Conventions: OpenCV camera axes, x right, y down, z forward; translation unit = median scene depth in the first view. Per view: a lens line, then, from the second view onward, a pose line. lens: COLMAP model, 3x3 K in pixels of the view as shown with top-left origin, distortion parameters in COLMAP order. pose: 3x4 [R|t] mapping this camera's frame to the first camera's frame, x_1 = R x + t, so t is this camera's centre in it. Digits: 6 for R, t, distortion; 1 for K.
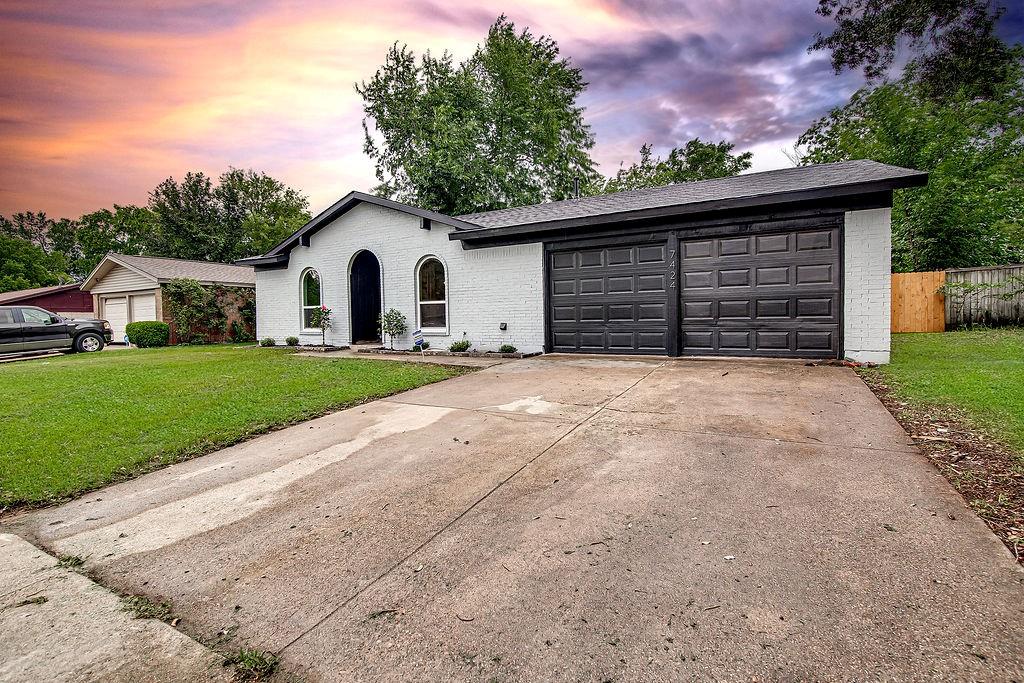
lens RADIAL K [[481.2, 0, 510.6], [0, 481.2, 332.7], [0, 0, 1]] dist [-0.006625, 0.000213]
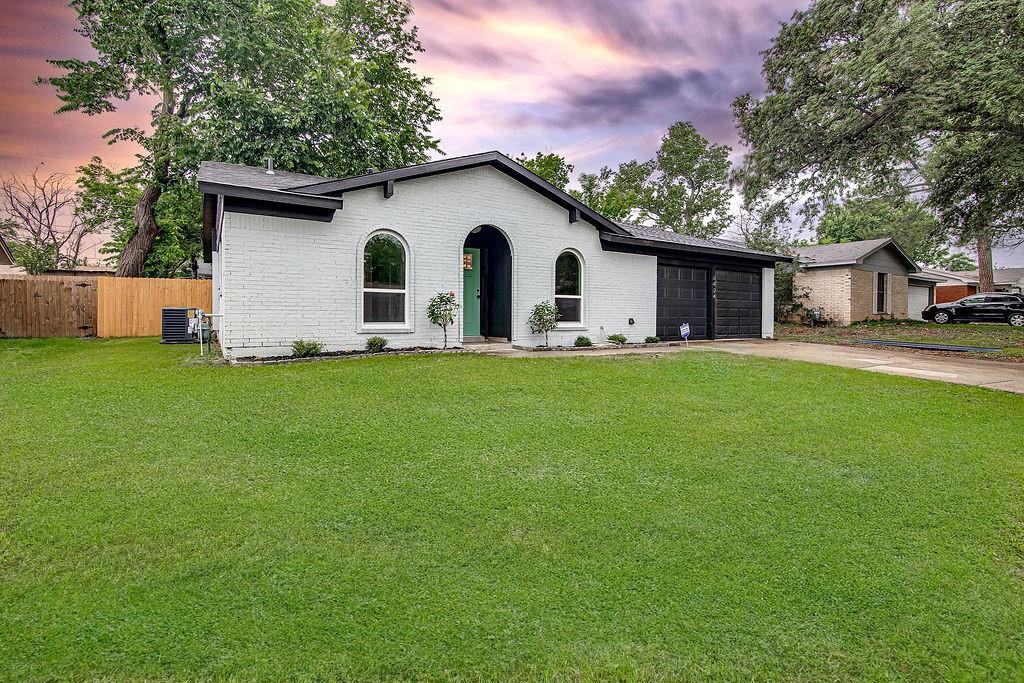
lens RADIAL K [[481.2, 0, 510.6], [0, 481.2, 332.7], [0, 0, 1]] dist [-0.006625, 0.000213]
pose [[0.463234, -0.018189, 0.886049, -1.083791], [0.007787, 0.999834, 0.016454, -0.007032], [-0.886202, -0.000722, 0.463299, 0.650405]]
